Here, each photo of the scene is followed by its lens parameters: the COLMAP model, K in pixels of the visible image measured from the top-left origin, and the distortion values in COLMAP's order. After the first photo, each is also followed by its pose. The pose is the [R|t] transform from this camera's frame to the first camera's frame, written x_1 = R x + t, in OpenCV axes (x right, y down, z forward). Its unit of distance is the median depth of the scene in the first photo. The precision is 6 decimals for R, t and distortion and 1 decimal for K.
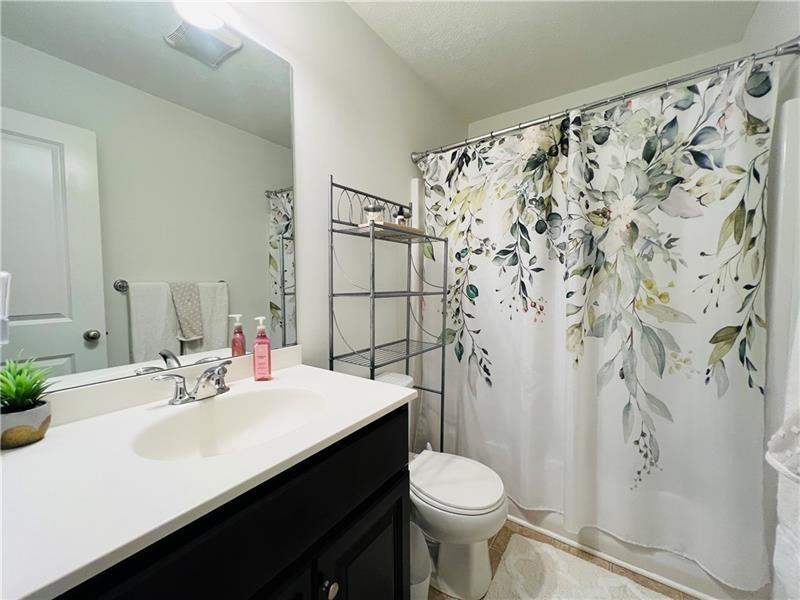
lens RADIAL K [[321.0, 0, 399.2], [0, 321.0, 298.1], [0, 0, 1]] dist [-0.002292, 0.000688]
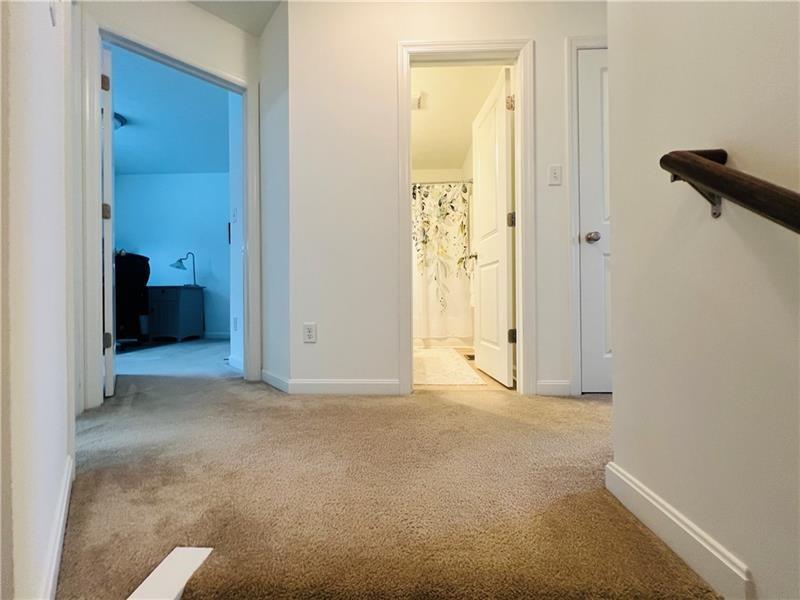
lens RADIAL K [[321.0, 0, 402.6], [0, 321.0, 301.1], [0, 0, 1]] dist [-0.002292, 0.000688]
pose [[0.833756, -0.002224, 0.552129, -1.160748], [0.033298, 0.998374, -0.046260, 0.580964], [-0.551129, 0.056955, 0.832474, -1.243463]]
